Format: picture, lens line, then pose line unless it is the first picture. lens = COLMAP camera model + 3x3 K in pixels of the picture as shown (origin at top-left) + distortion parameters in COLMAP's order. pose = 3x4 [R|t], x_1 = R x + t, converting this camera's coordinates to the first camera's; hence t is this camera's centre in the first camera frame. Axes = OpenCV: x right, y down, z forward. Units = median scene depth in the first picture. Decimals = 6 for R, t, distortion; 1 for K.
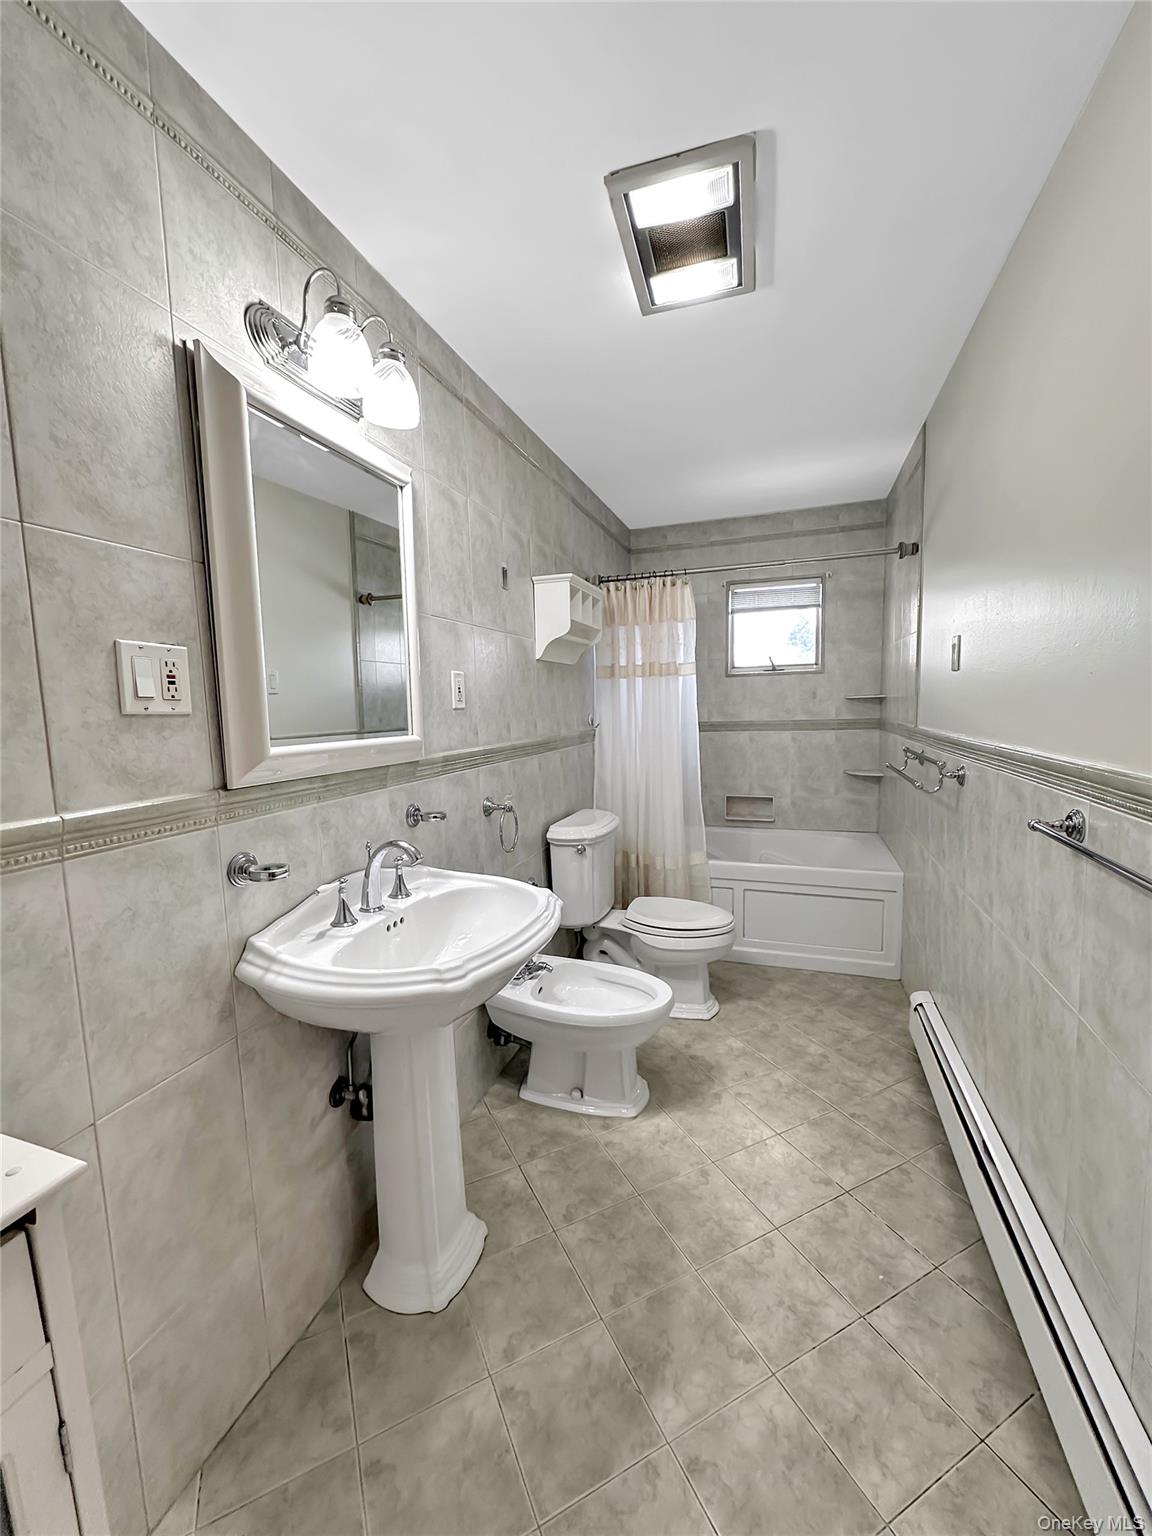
lens RADIAL K [[608.4, 0, 576.9], [0, 608.4, 769.9], [0, 0, 1]] dist [-0.003703, 0.001188]
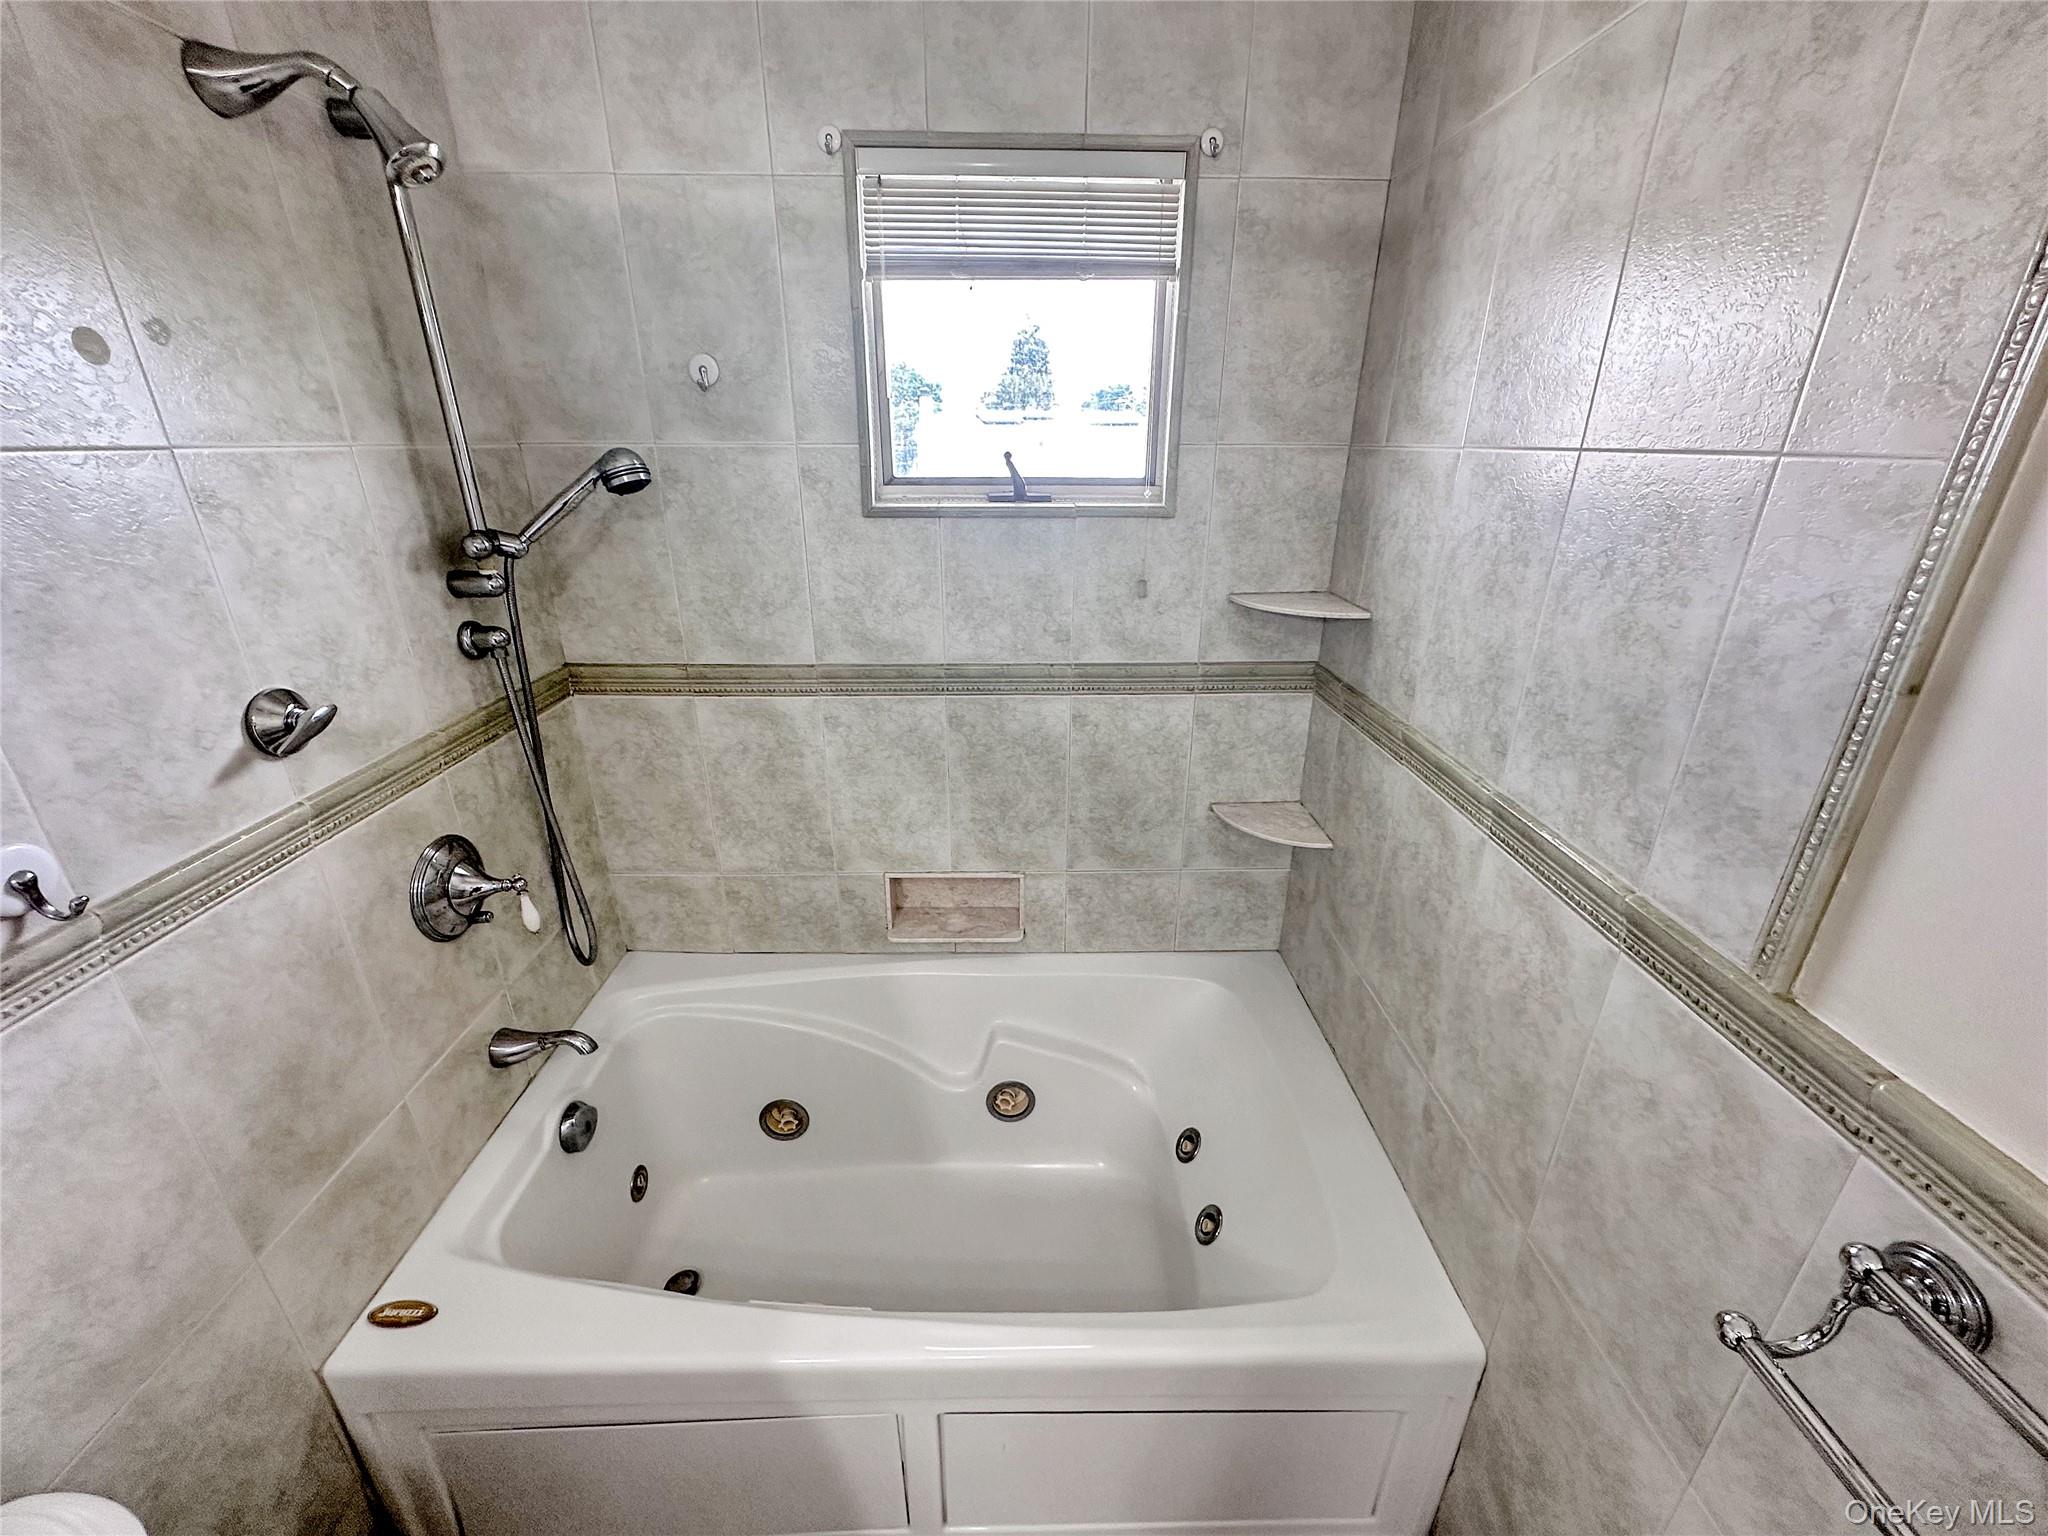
lens RADIAL K [[811.3, 0, 1027.5], [0, 811.3, 762.8], [0, 0, 1]] dist [-0.003703, 0.001188]
pose [[0.945092, -0.091614, 0.313700, 0.192719], [0.004466, 0.963434, 0.267910, -0.147900], [-0.326774, -0.251798, 0.910943, 0.609464]]
